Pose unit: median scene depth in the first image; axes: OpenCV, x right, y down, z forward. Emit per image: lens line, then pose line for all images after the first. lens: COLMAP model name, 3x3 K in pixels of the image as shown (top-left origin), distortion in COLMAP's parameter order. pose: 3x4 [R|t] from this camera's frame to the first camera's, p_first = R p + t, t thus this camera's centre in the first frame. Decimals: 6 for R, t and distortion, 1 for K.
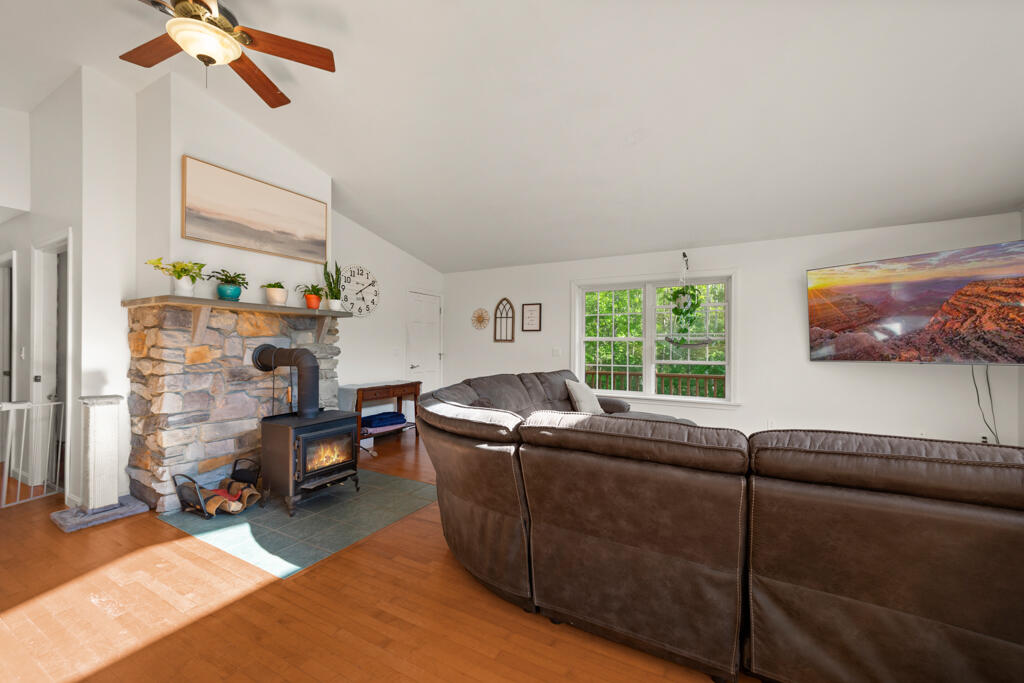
lens RADIAL K [[410.2, 0, 512.0], [0, 410.2, 341.5], [0, 0, 1]] dist [0.001774, 0.000032]
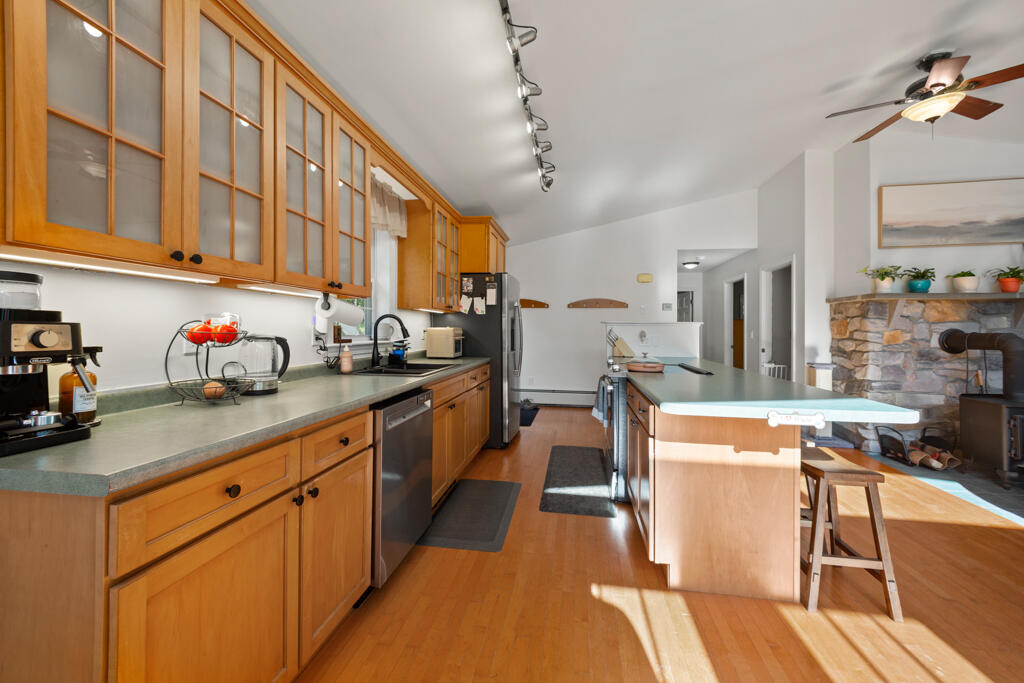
lens RADIAL K [[407.6, 0, 512.0], [0, 407.6, 325.7], [0, 0, 1]] dist [-0.000424, 0.000320]
pose [[0.332396, -0.008443, -0.943102, 0.038831], [0.007458, 0.999952, -0.006323, -0.004418], [0.943110, -0.004931, 0.332443, -0.531352]]
